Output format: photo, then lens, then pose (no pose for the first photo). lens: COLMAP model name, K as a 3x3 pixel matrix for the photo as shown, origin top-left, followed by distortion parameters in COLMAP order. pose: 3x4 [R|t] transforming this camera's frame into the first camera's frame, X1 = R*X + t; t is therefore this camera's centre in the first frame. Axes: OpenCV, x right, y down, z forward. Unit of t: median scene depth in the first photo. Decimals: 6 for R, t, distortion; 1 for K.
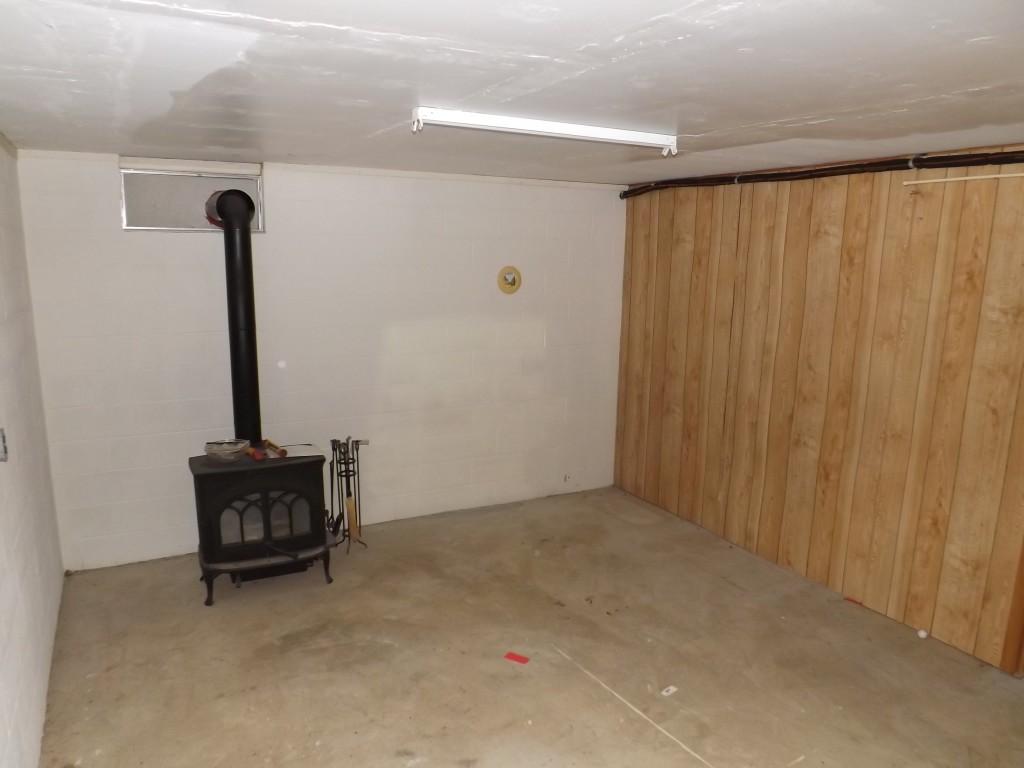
lens RADIAL K [[735.3, 0, 504.8], [0, 735.3, 397.9], [0, 0, 1]] dist [-0.061602, 0.010741]
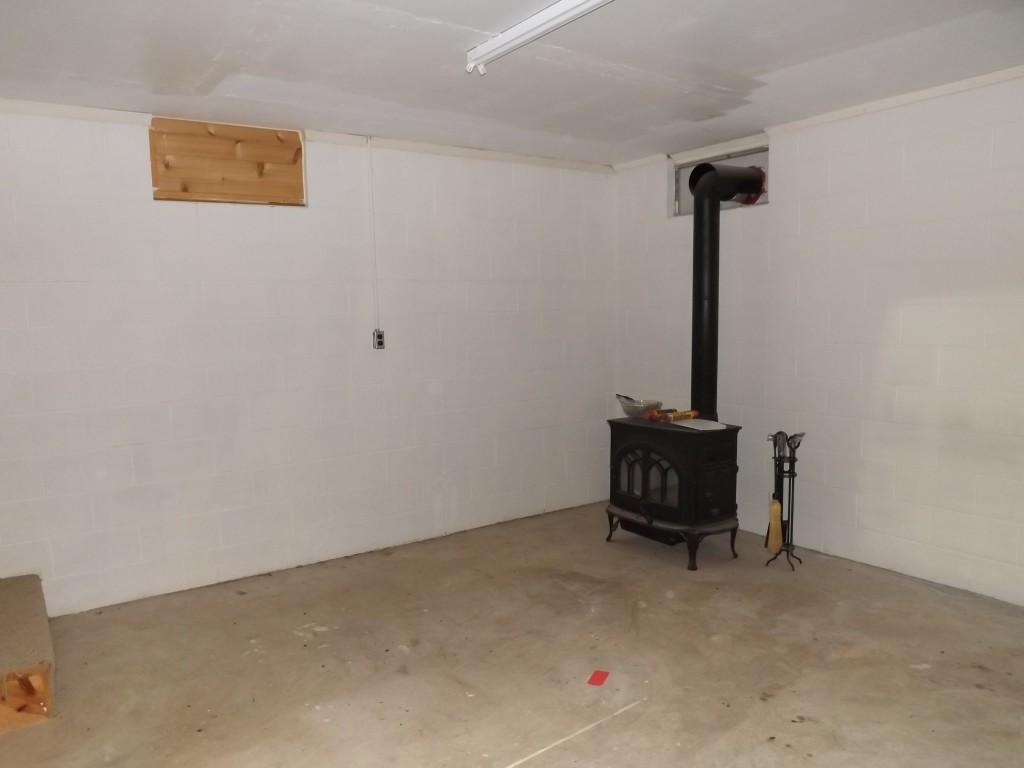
lens RADIAL K [[735.3, 0, 504.8], [0, 735.3, 397.9], [0, 0, 1]] dist [-0.061602, 0.010741]
pose [[0.129635, 0.093623, -0.987132, 0.658546], [-0.177641, 0.981619, 0.069771, 0.018511], [0.975520, 0.166311, 0.143883, 0.642395]]
